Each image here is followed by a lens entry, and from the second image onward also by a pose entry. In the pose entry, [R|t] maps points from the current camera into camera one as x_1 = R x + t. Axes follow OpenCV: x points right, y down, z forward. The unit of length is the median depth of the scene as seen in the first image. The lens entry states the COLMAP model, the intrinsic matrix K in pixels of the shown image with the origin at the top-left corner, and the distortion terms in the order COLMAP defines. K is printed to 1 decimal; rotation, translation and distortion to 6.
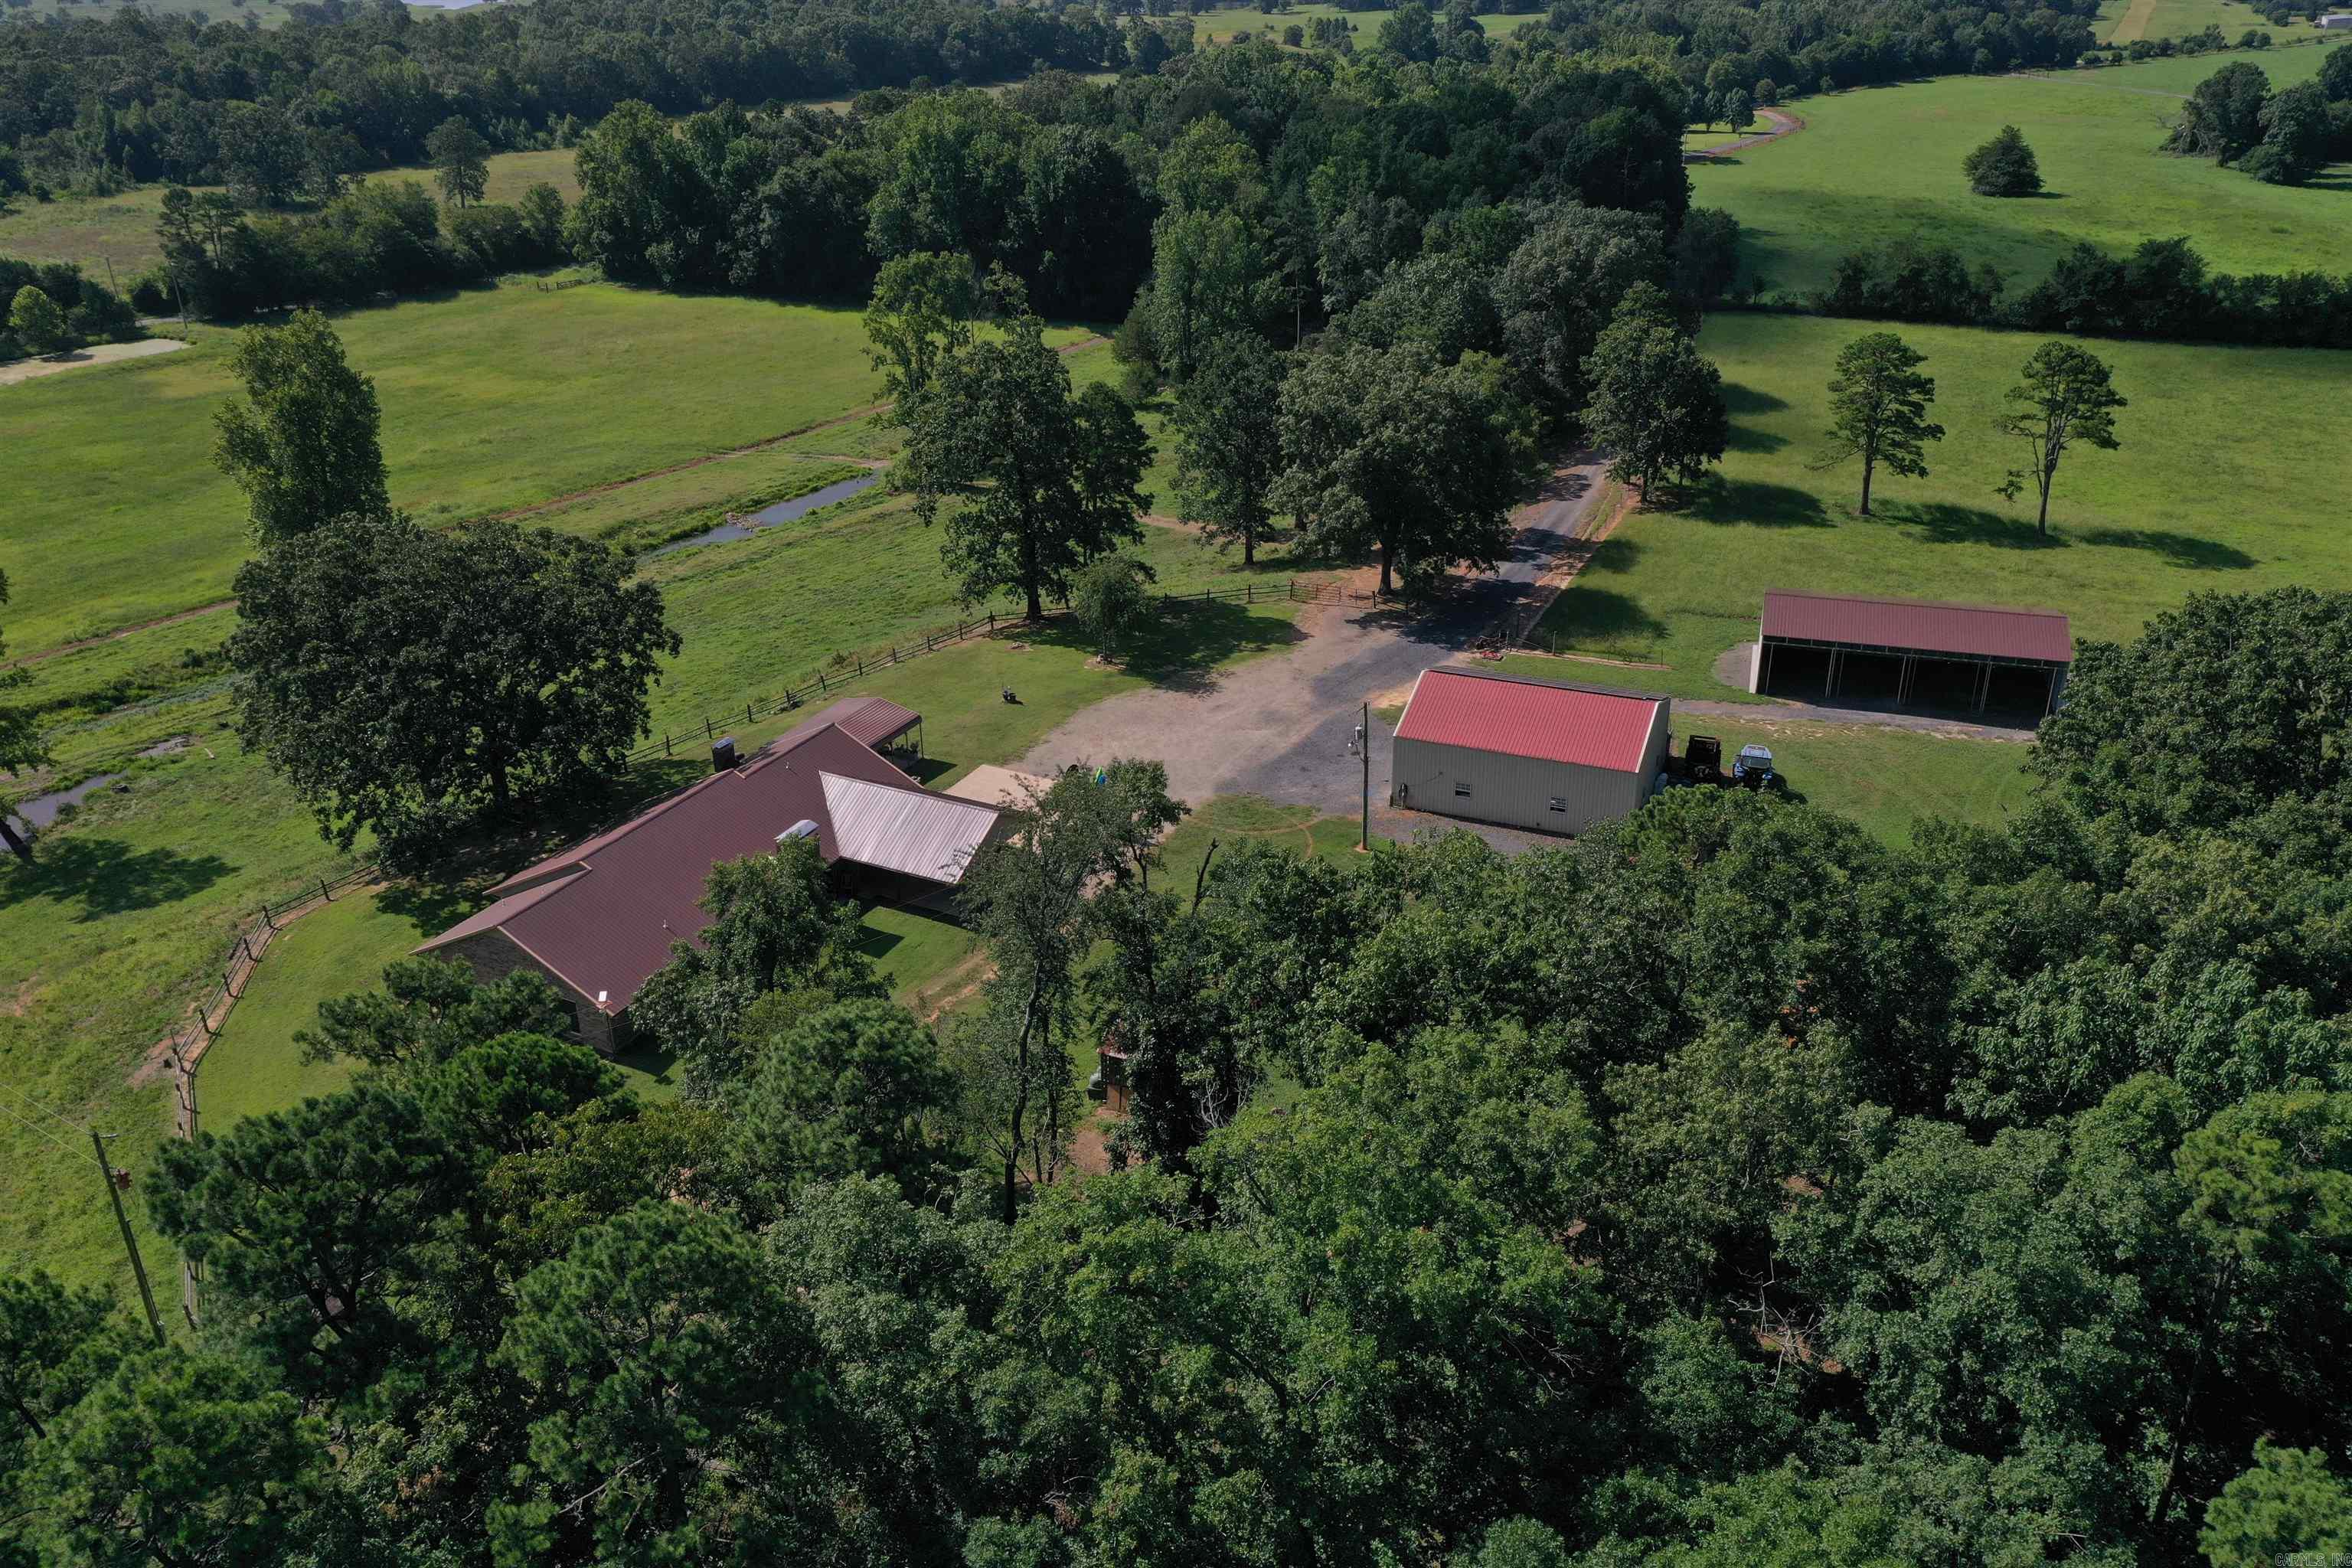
lens RADIAL K [[1857.2, 0, 1179.7], [0, 1857.2, 790.2], [0, 0, 1]] dist [0.011109, 0.002393]
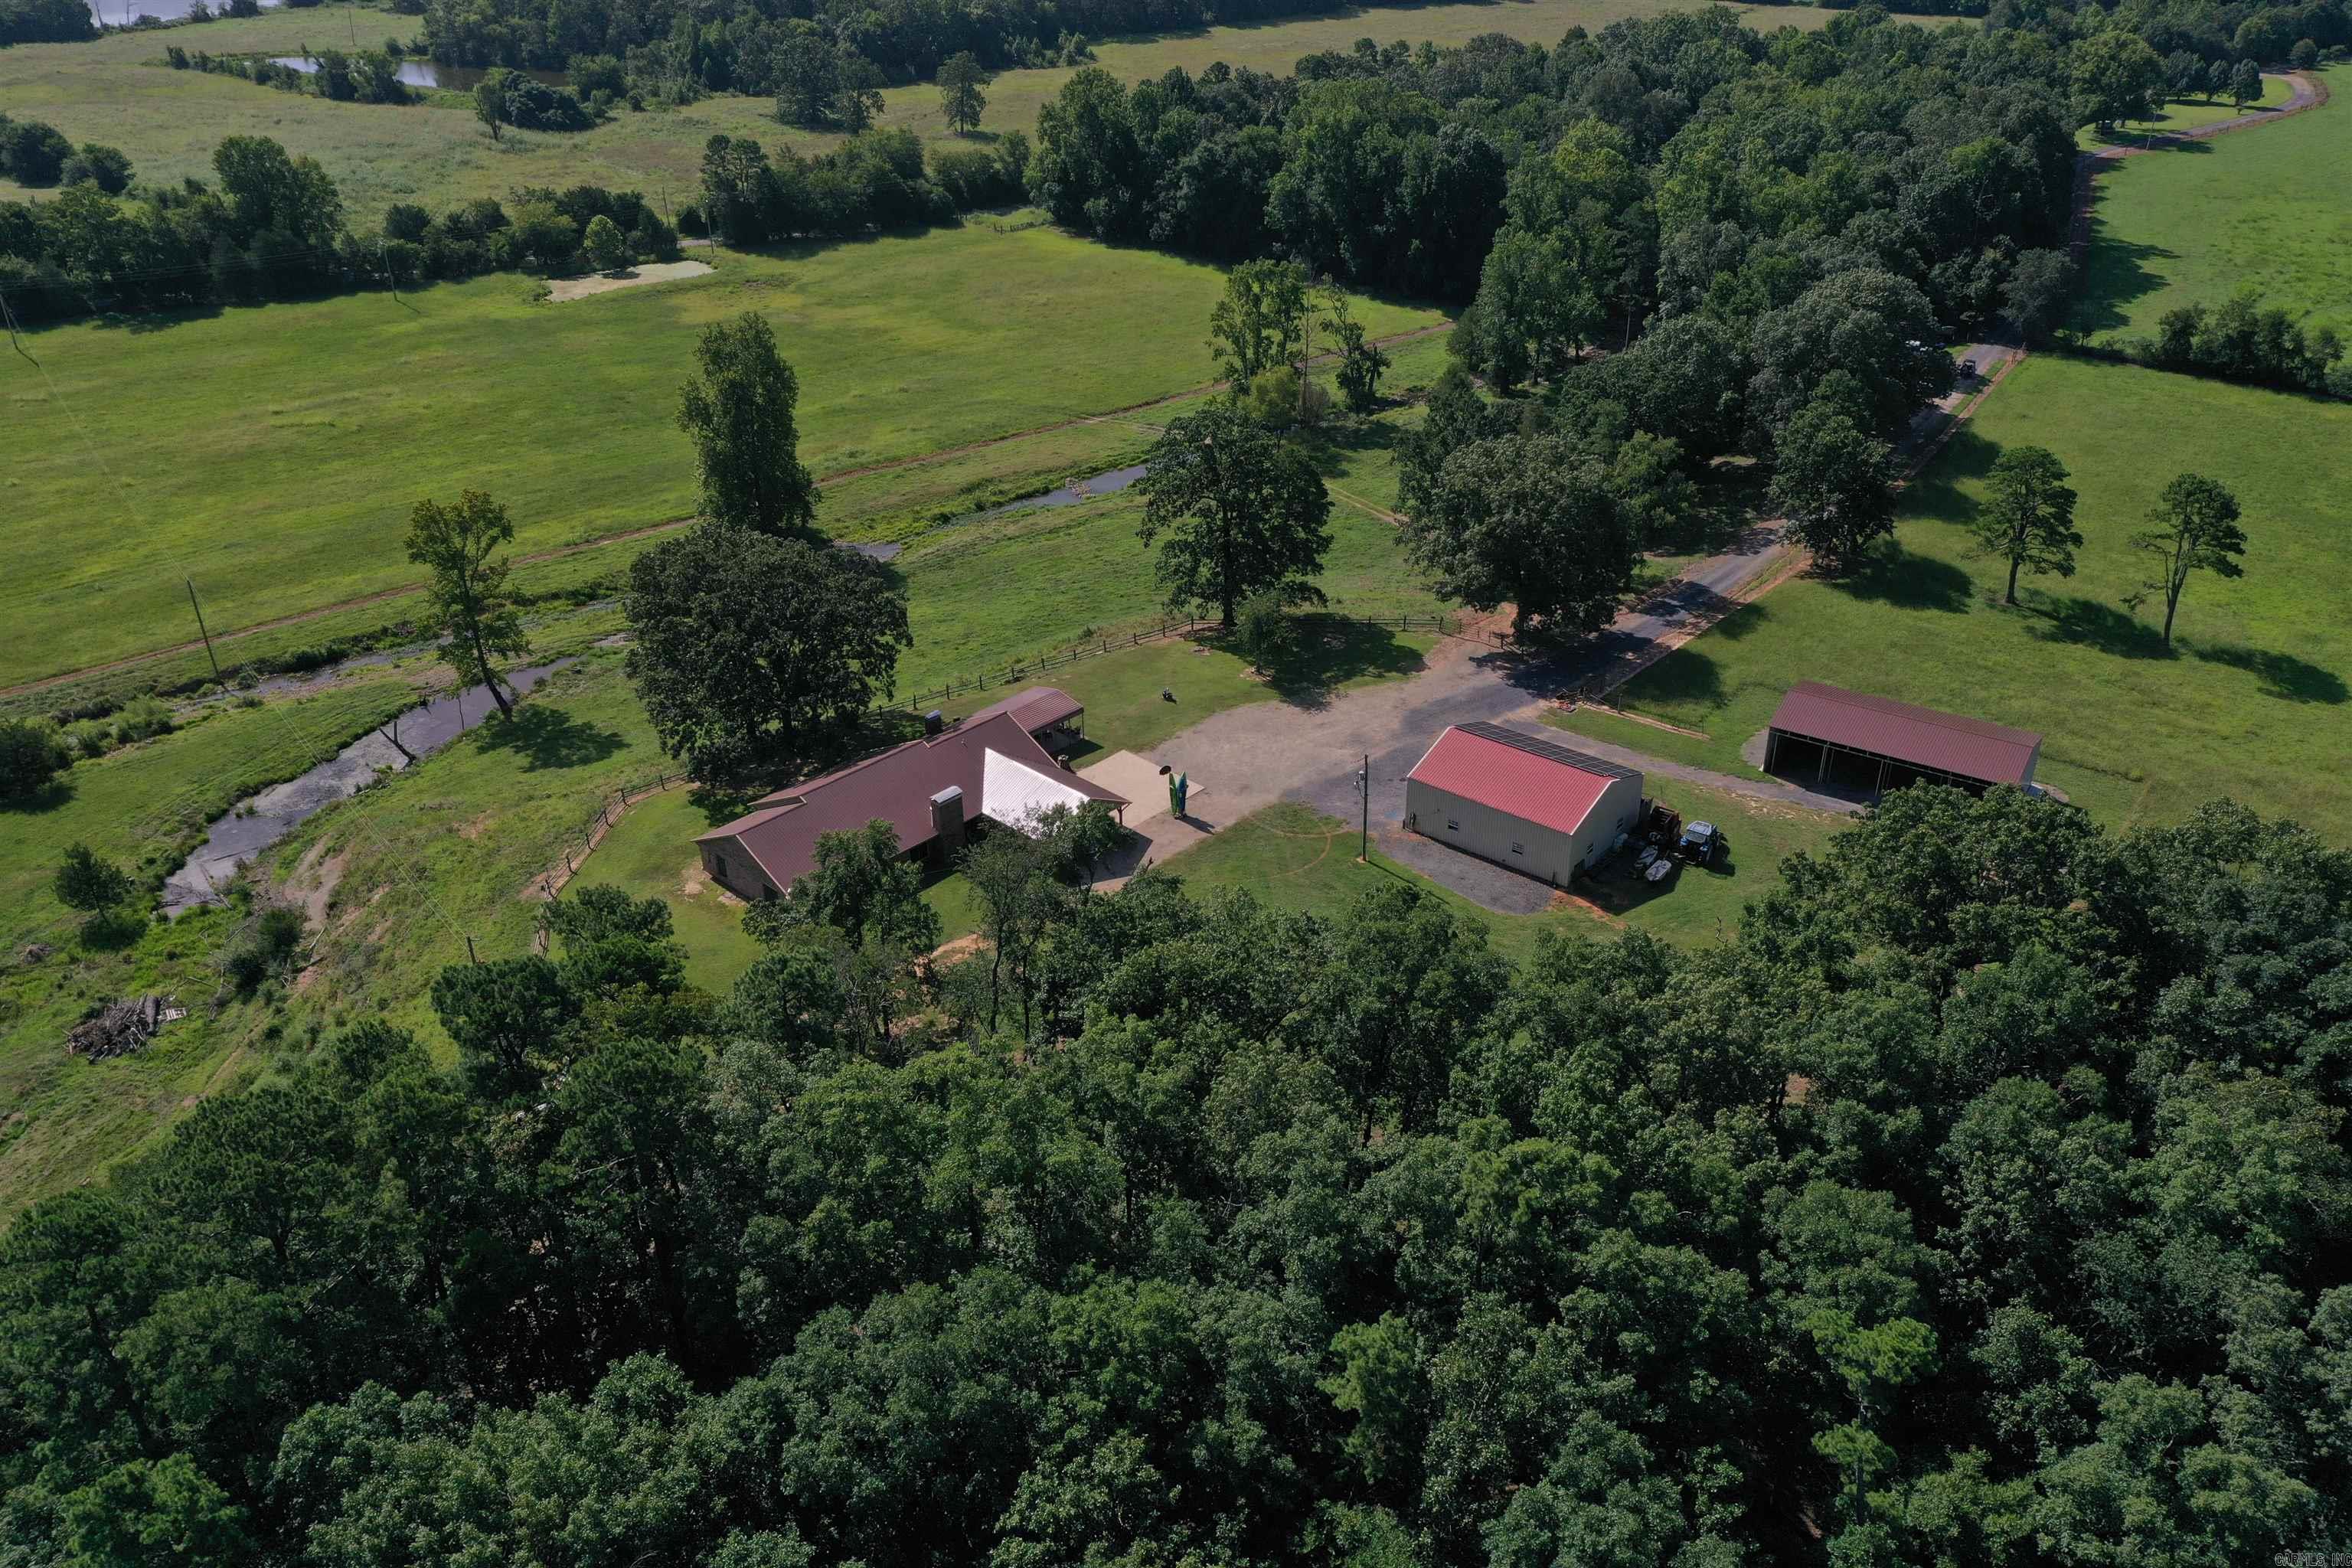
lens RADIAL K [[1857.2, 0, 1178.1], [0, 1857.2, 781.3], [0, 0, 1]] dist [0.011109, 0.002393]
pose [[0.959406, 0.140798, -0.244370, 0.188835], [-0.124365, 0.988884, 0.081501, -0.075693], [0.253129, -0.047802, 0.966251, -0.207599]]
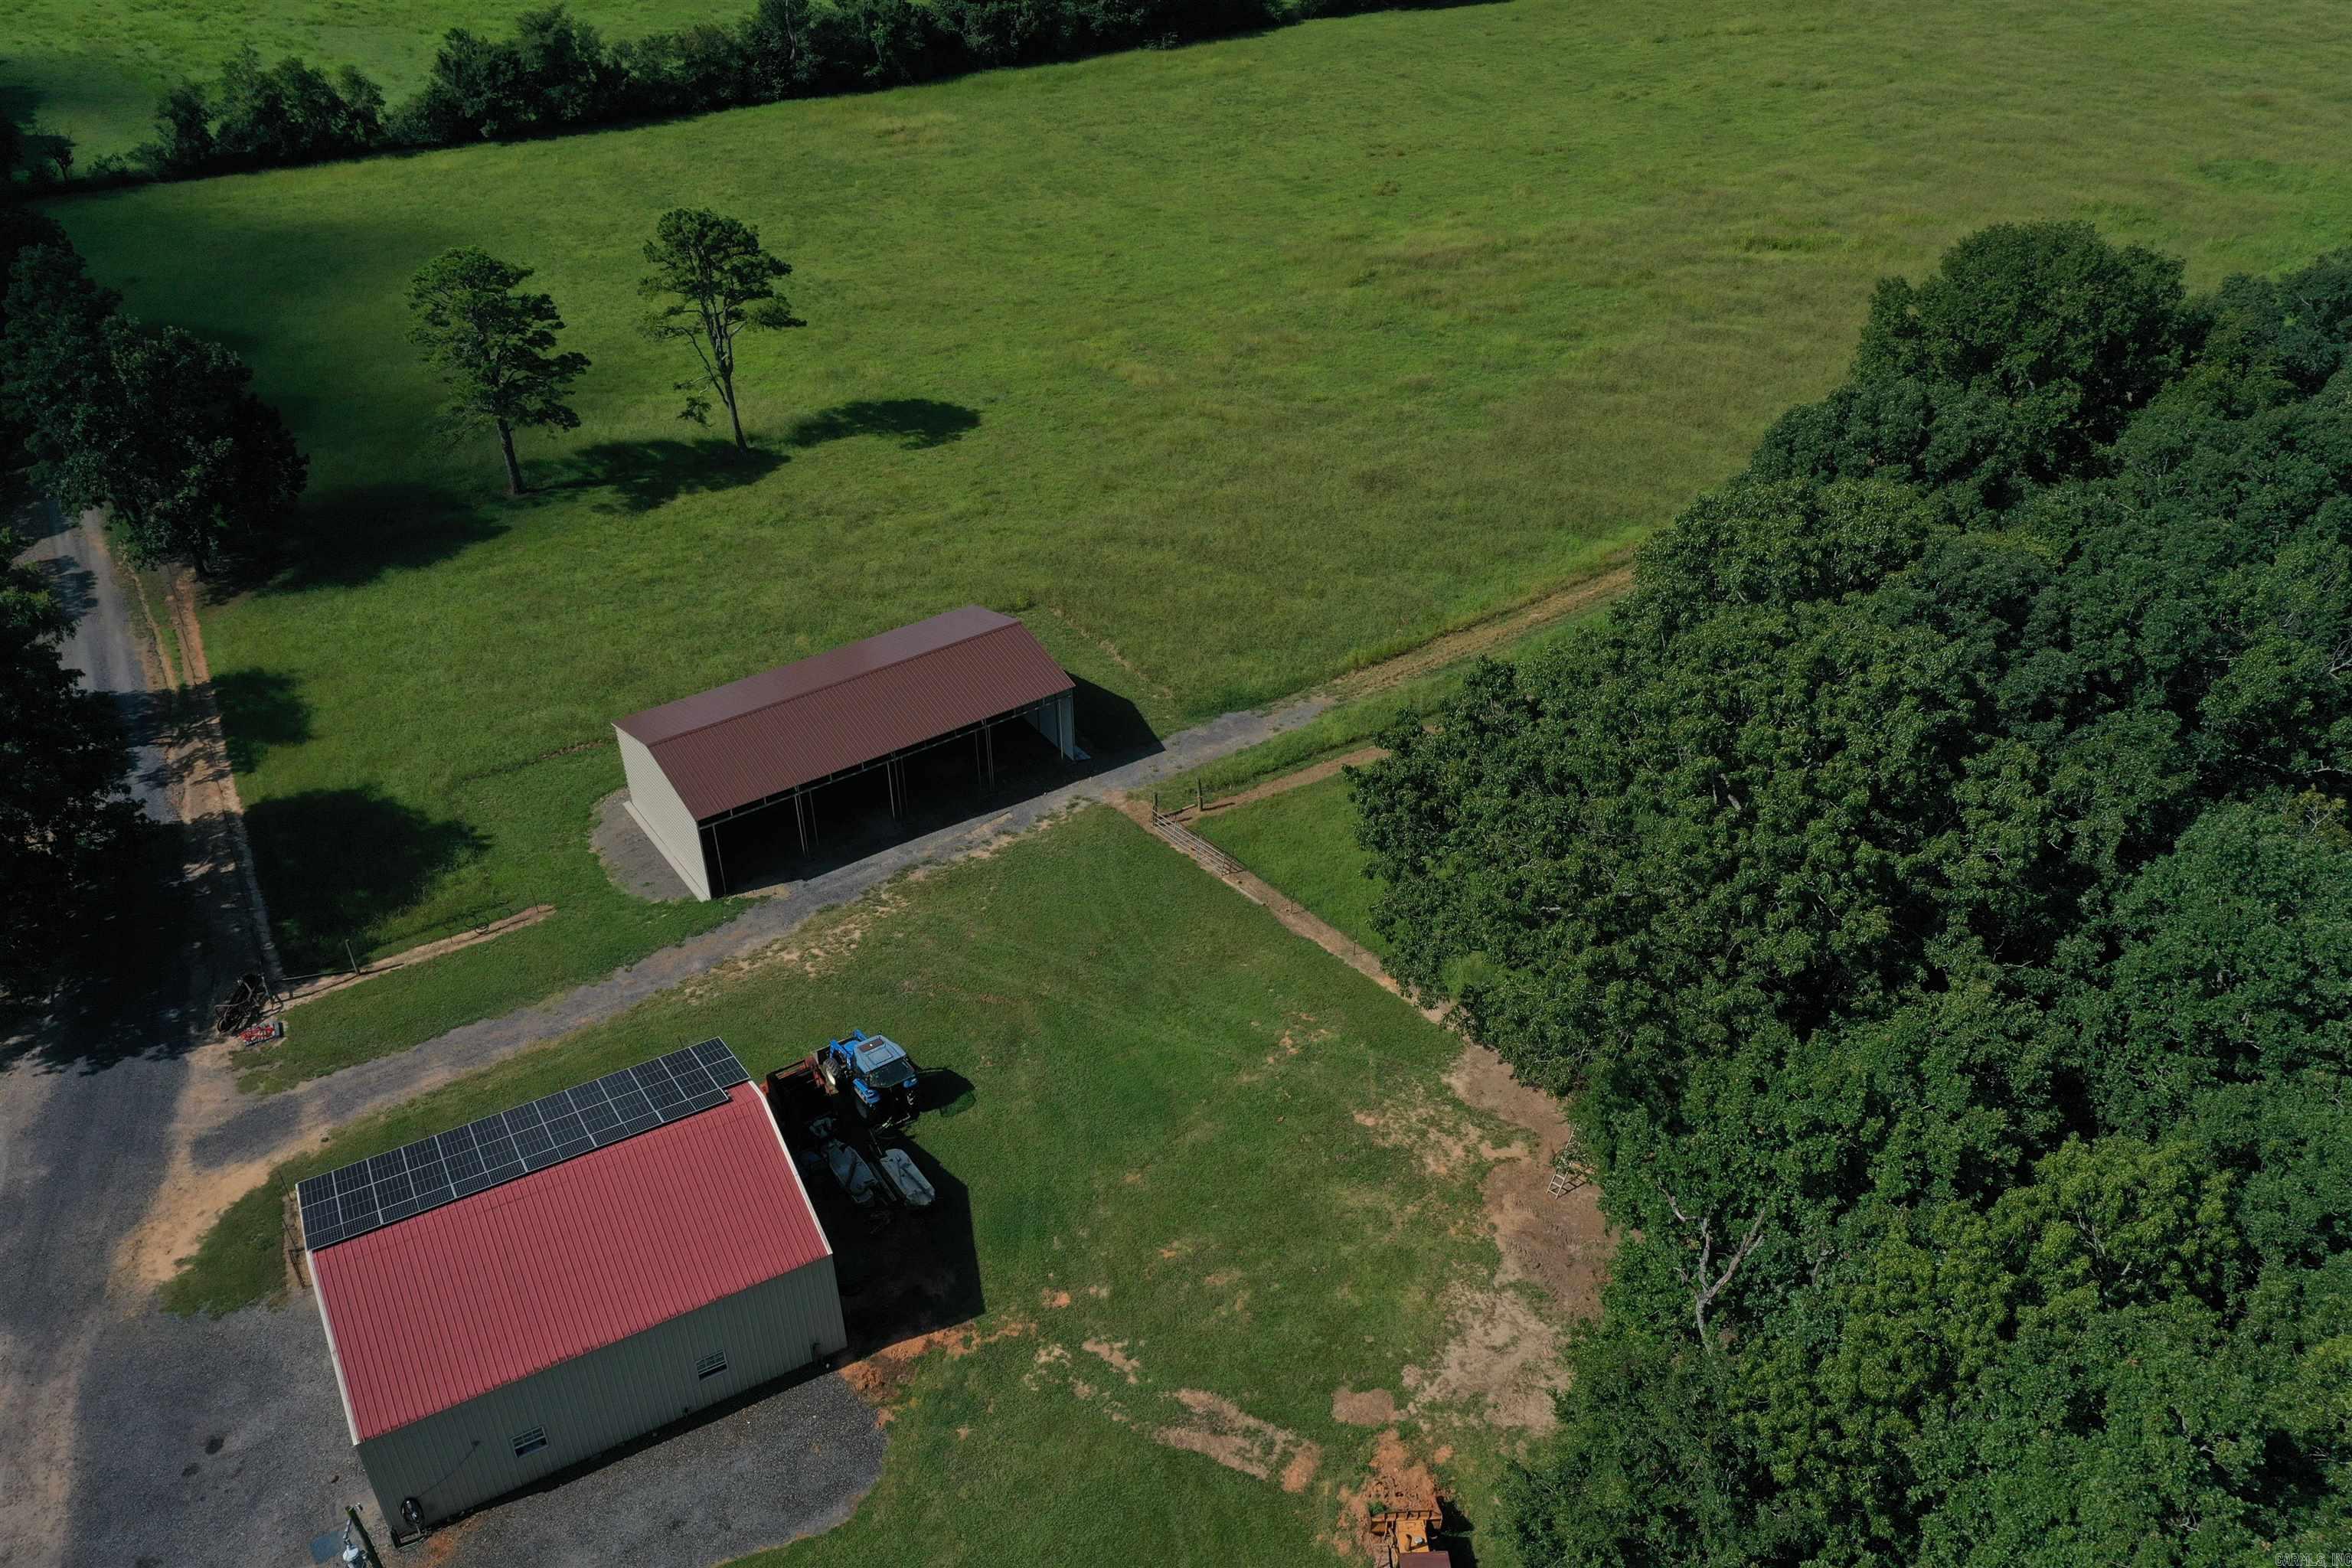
lens RADIAL K [[1857.2, 0, 1180.8], [0, 1857.2, 775.9], [0, 0, 1]] dist [0.011109, 0.002393]
pose [[0.617164, -0.429512, 0.659263, 0.002503], [0.342699, 0.900953, 0.266158, -0.161151], [-0.708284, 0.061666, 0.703229, 0.333530]]
